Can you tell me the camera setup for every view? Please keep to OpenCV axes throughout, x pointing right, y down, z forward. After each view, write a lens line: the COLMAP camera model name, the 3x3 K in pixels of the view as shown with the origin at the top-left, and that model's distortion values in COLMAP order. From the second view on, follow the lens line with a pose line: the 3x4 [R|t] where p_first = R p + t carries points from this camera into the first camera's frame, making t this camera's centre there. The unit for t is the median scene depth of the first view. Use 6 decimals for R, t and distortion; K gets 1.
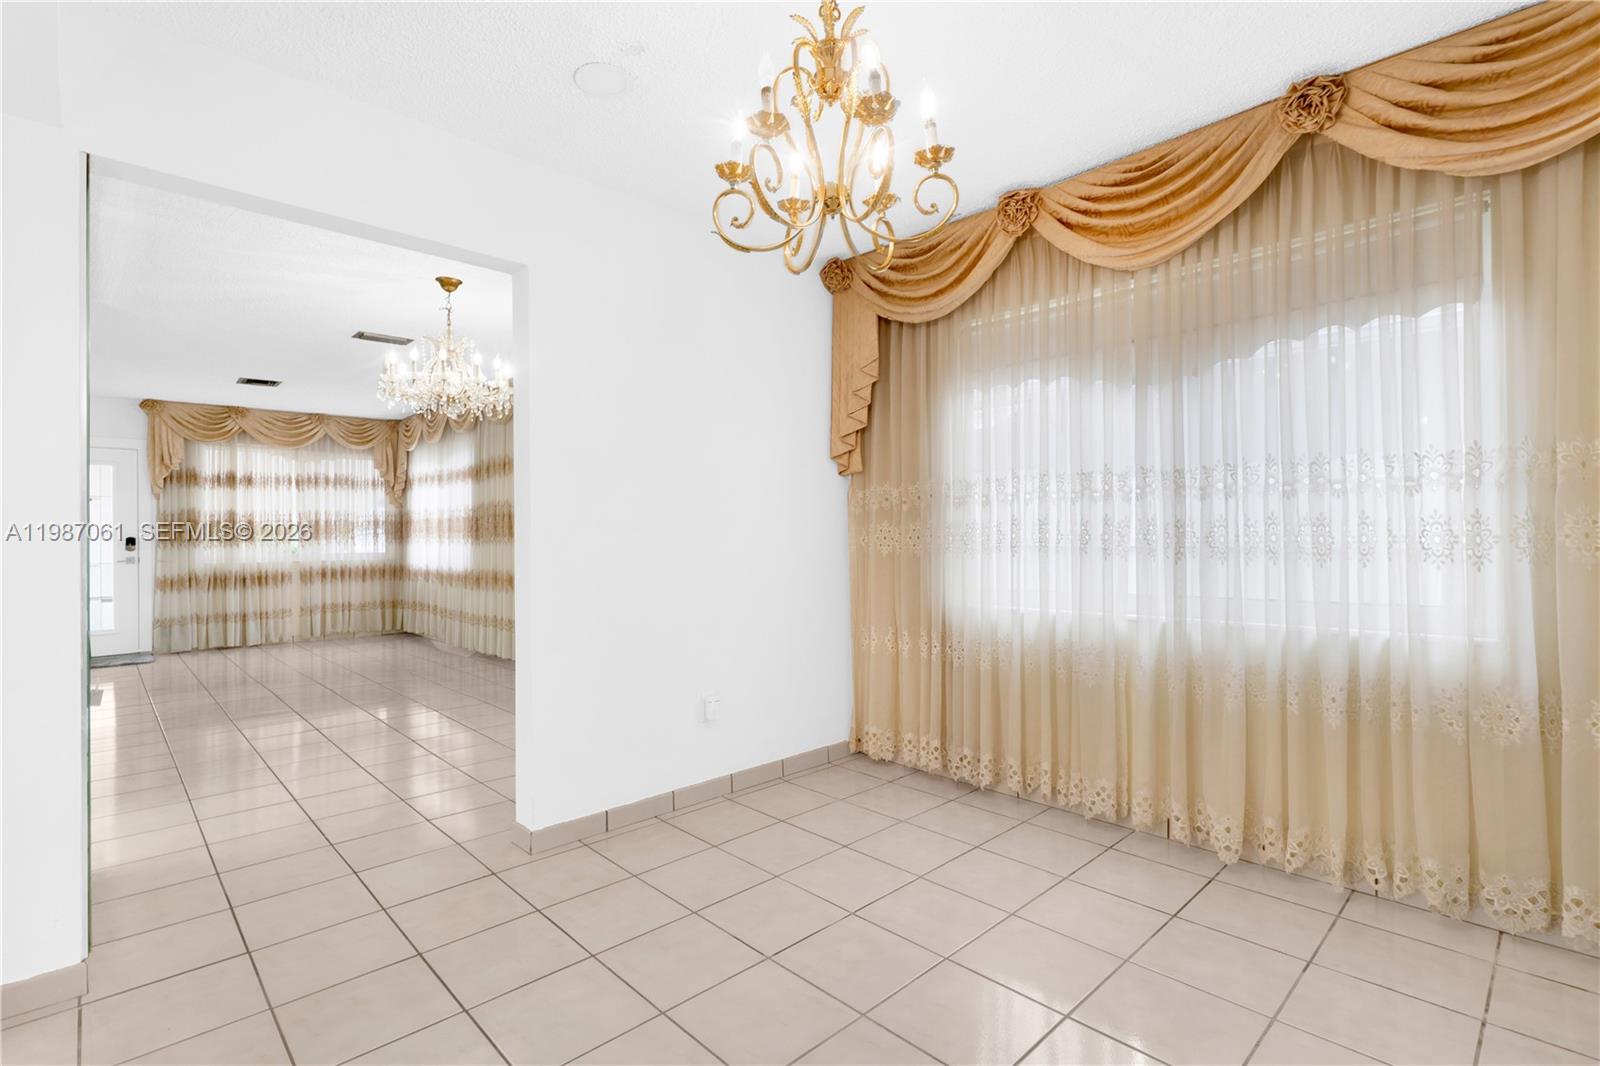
lens RADIAL K [[747.6, 0, 773.6], [0, 747.6, 541.5], [0, 0, 1]] dist [0.000707, 0.000387]
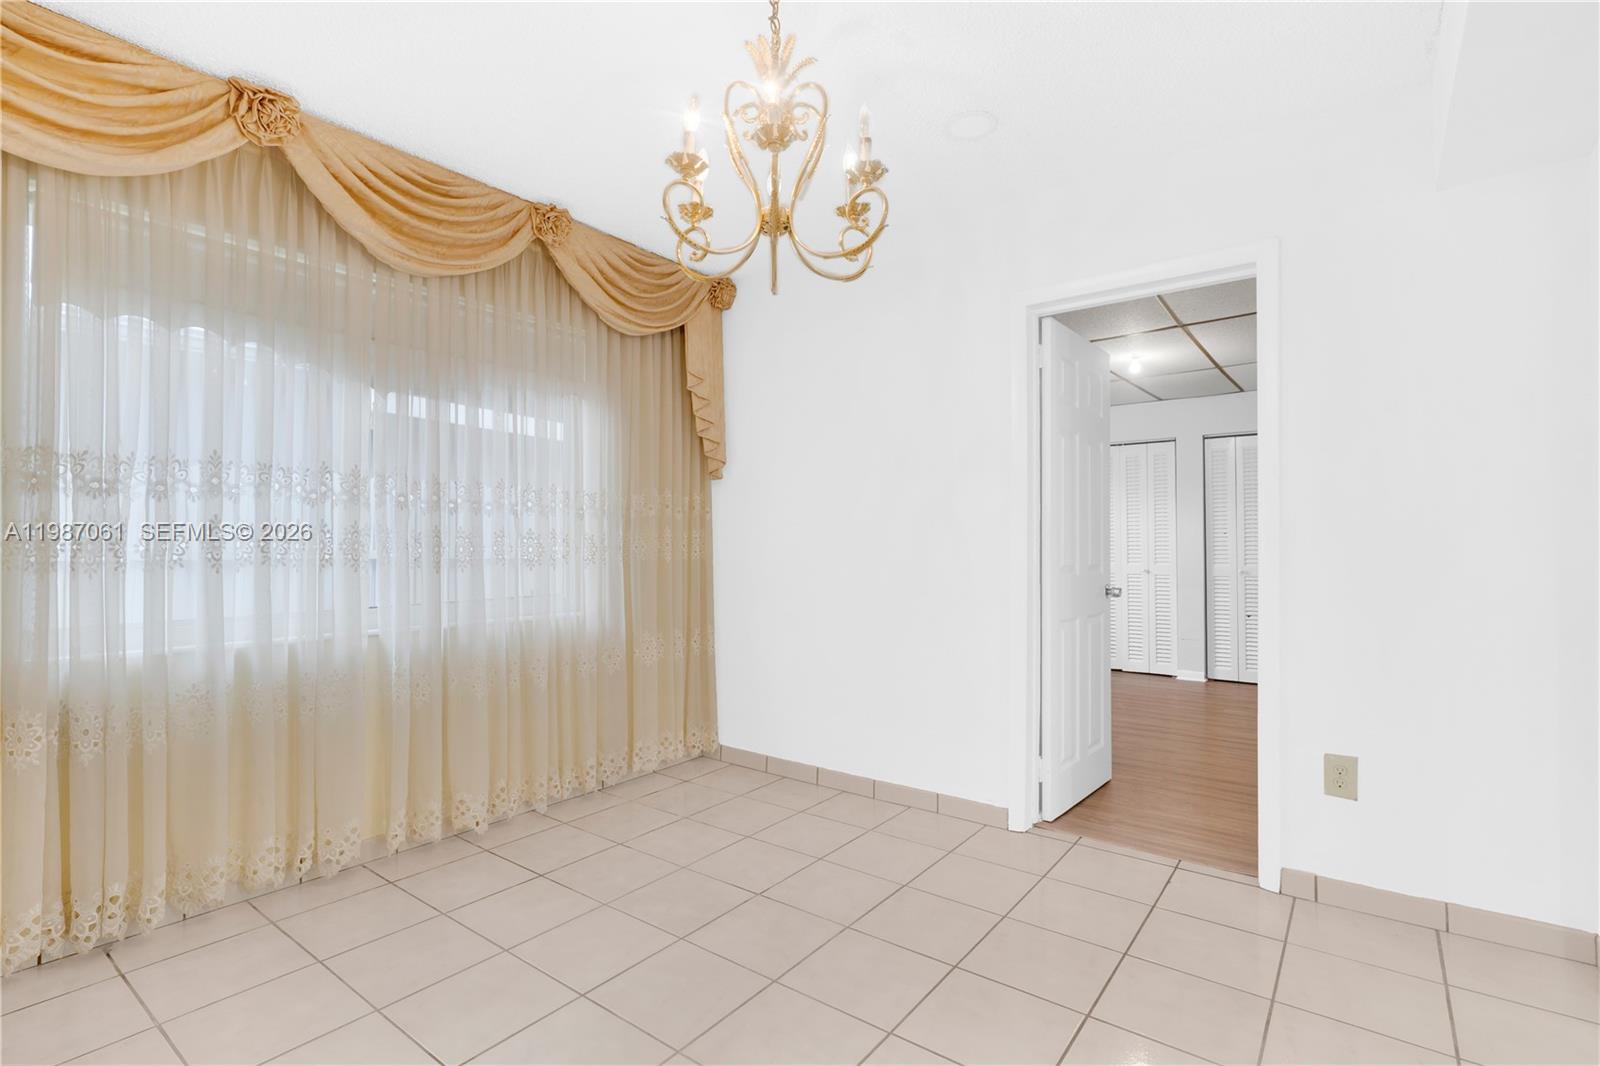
lens RADIAL K [[793.2, 0, 800.0], [0, 793.2, 533.0], [0, 0, 1]] dist [0.000811, 0.000258]
pose [[-0.206031, 0.022047, 0.978297, -0.627969], [0.005869, 0.999756, -0.021294, 0.001226], [-0.978528, 0.001355, -0.206110, 0.713401]]
